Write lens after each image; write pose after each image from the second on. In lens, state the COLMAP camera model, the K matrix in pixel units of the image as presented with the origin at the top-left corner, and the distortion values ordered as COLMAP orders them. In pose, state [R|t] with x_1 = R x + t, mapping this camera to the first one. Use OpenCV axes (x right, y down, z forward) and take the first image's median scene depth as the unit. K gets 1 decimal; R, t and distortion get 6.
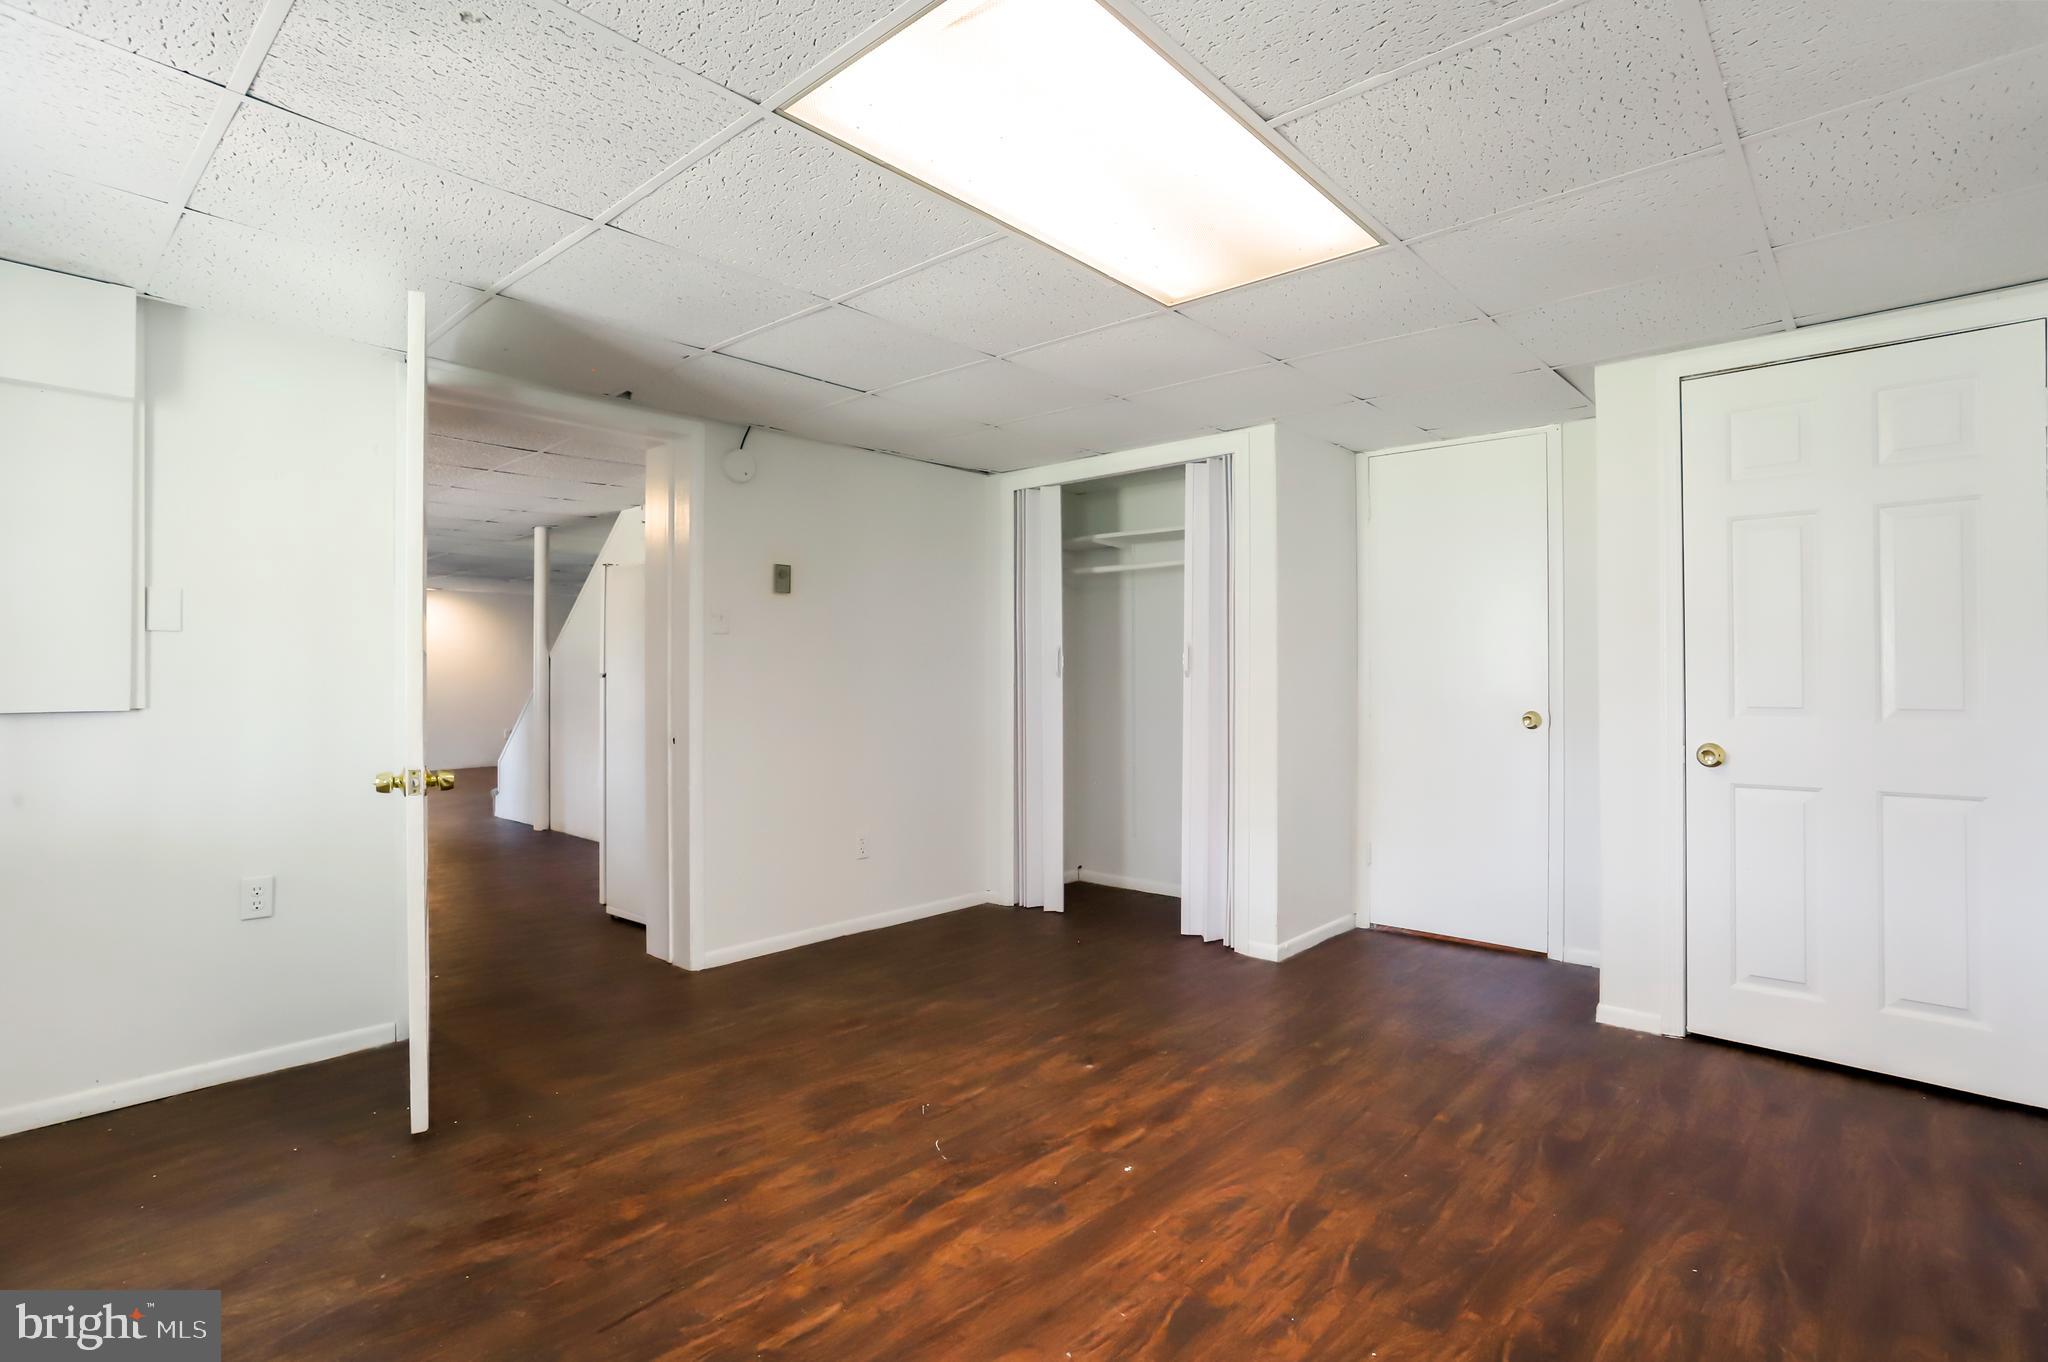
lens RADIAL K [[1000.7, 0, 1038.9], [0, 1000.7, 668.2], [0, 0, 1]] dist [-0.031726, 0.012329]
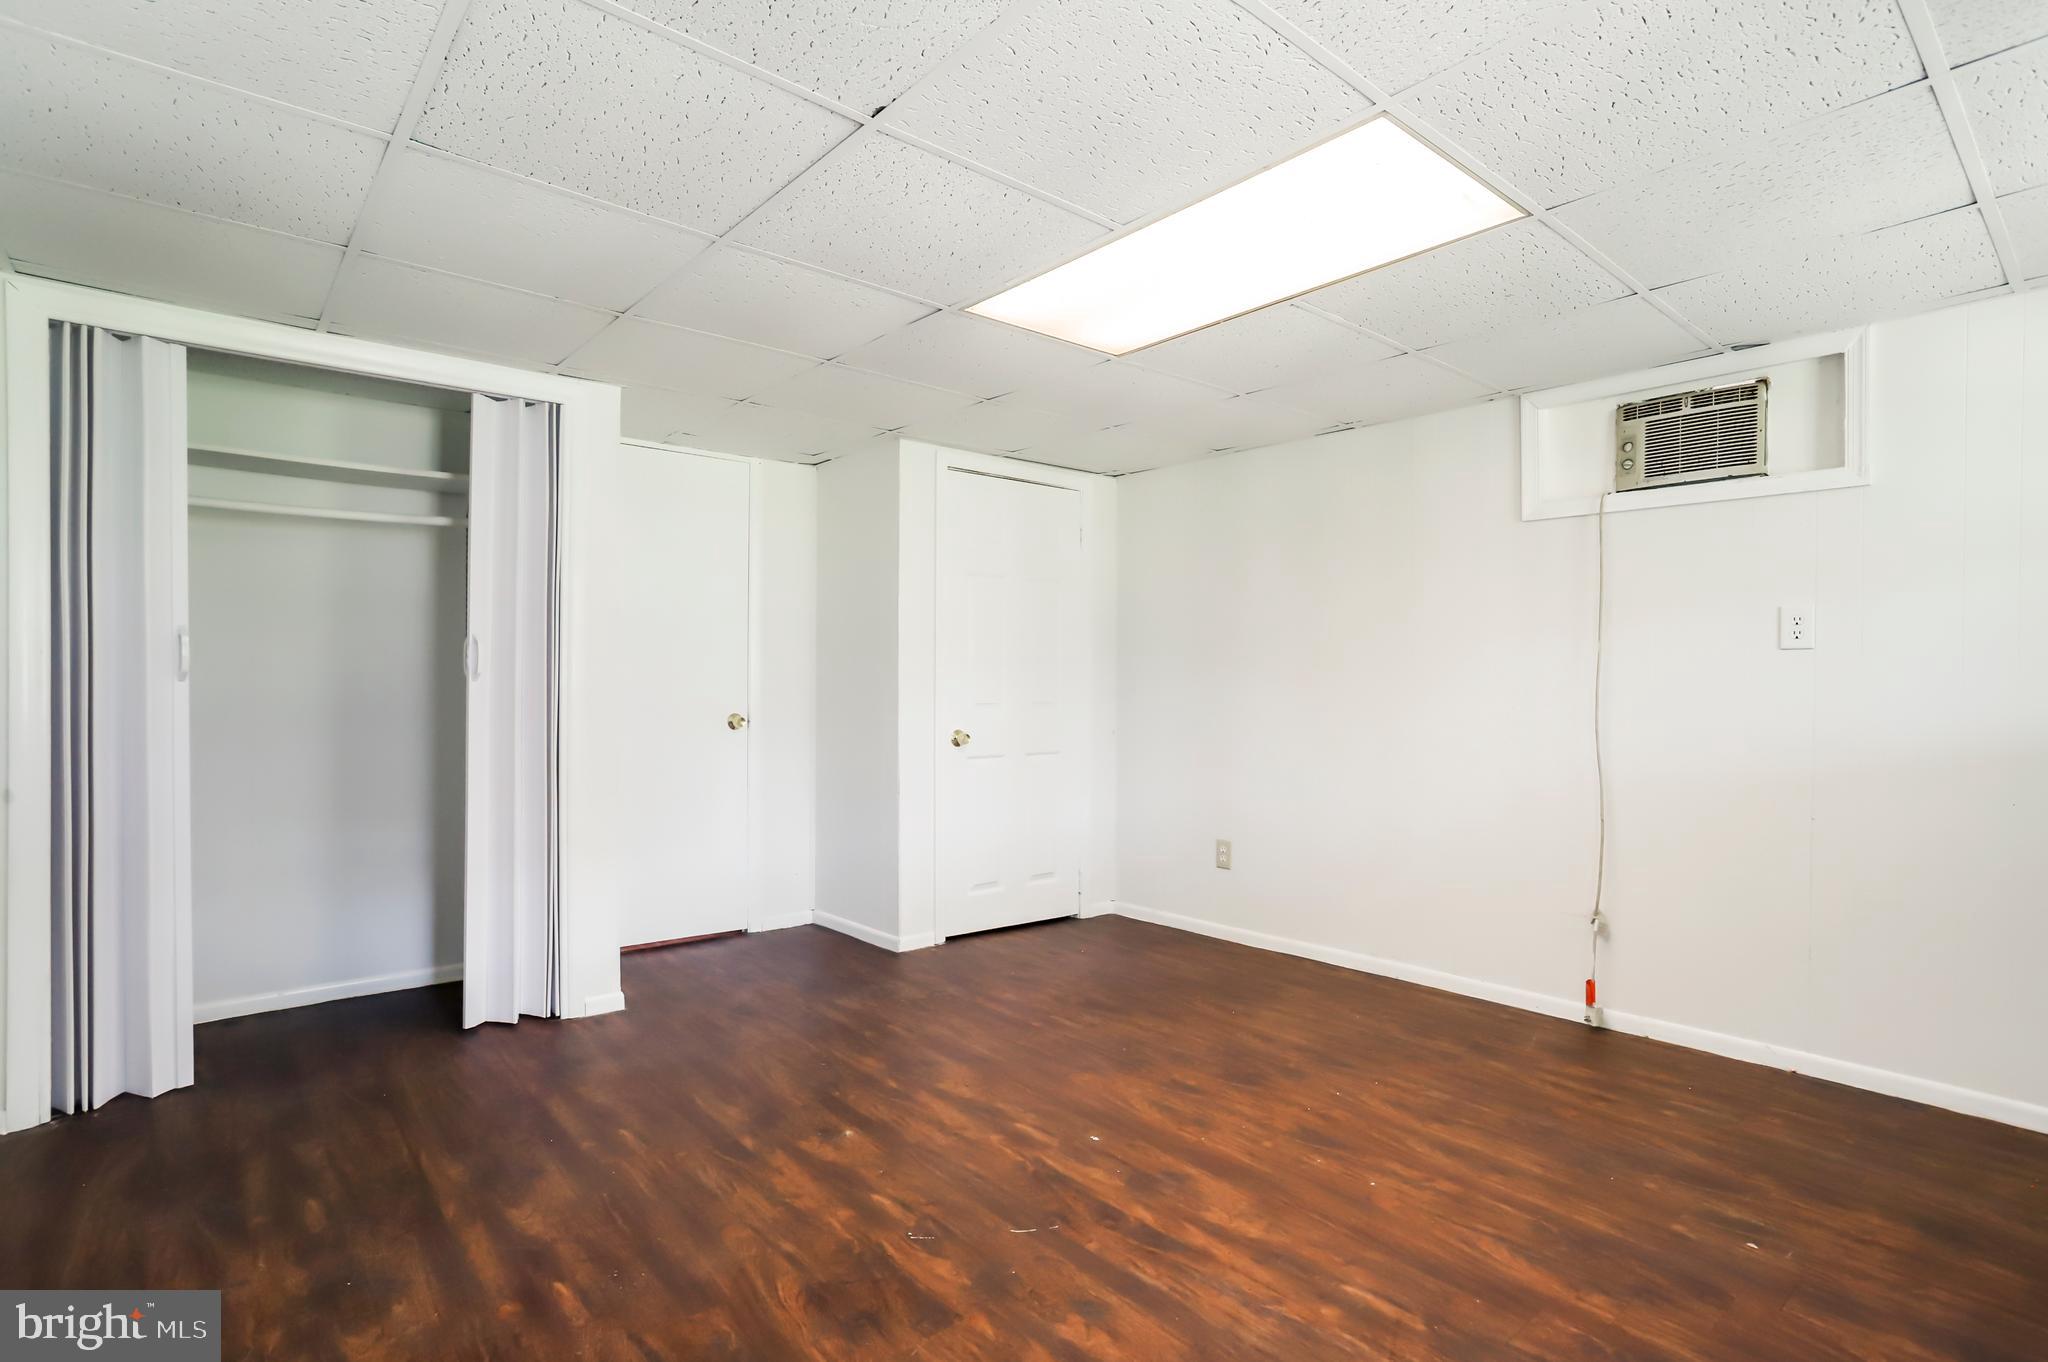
lens RADIAL K [[1000.7, 0, 1034.2], [0, 1000.7, 687.4], [0, 0, 1]] dist [-0.031726, 0.012329]
pose [[0.138609, -0.000862, 0.990347, -0.963914], [-0.014632, 0.999889, 0.002918, 0.008949], [-0.990239, -0.014895, 0.138581, 0.893622]]
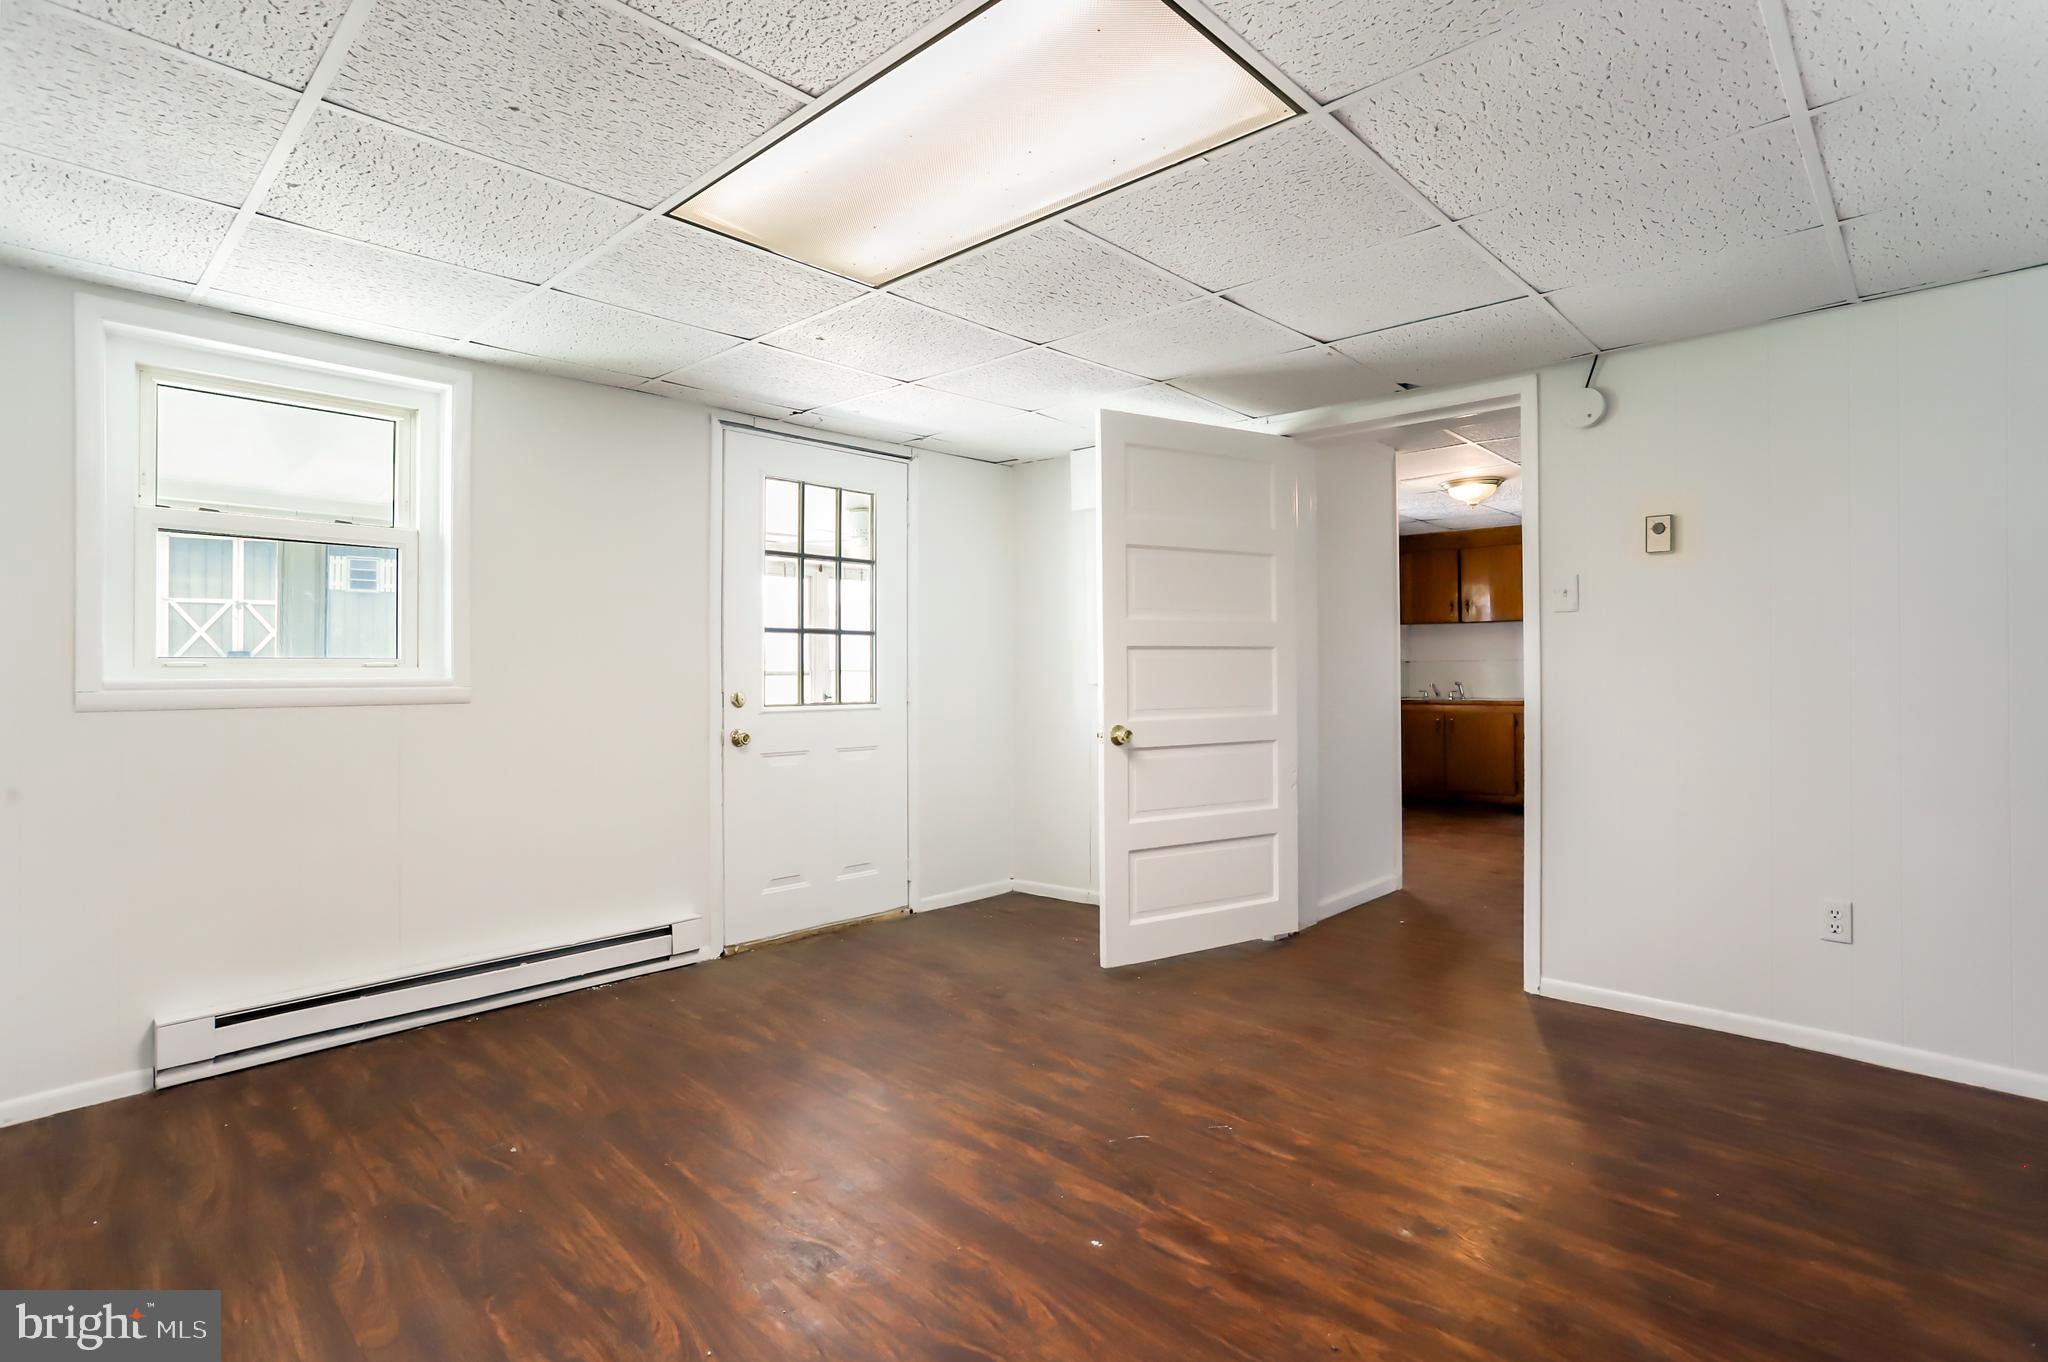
lens RADIAL K [[1000.7, 0, 1021.0], [0, 1000.7, 681.3], [0, 0, 1]] dist [-0.031726, 0.012329]
pose [[-0.044883, 0.011919, -0.998921, 0.906575], [0.017133, 0.999791, 0.011159, 0.011273], [0.998845, -0.016614, -0.045078, 0.951113]]
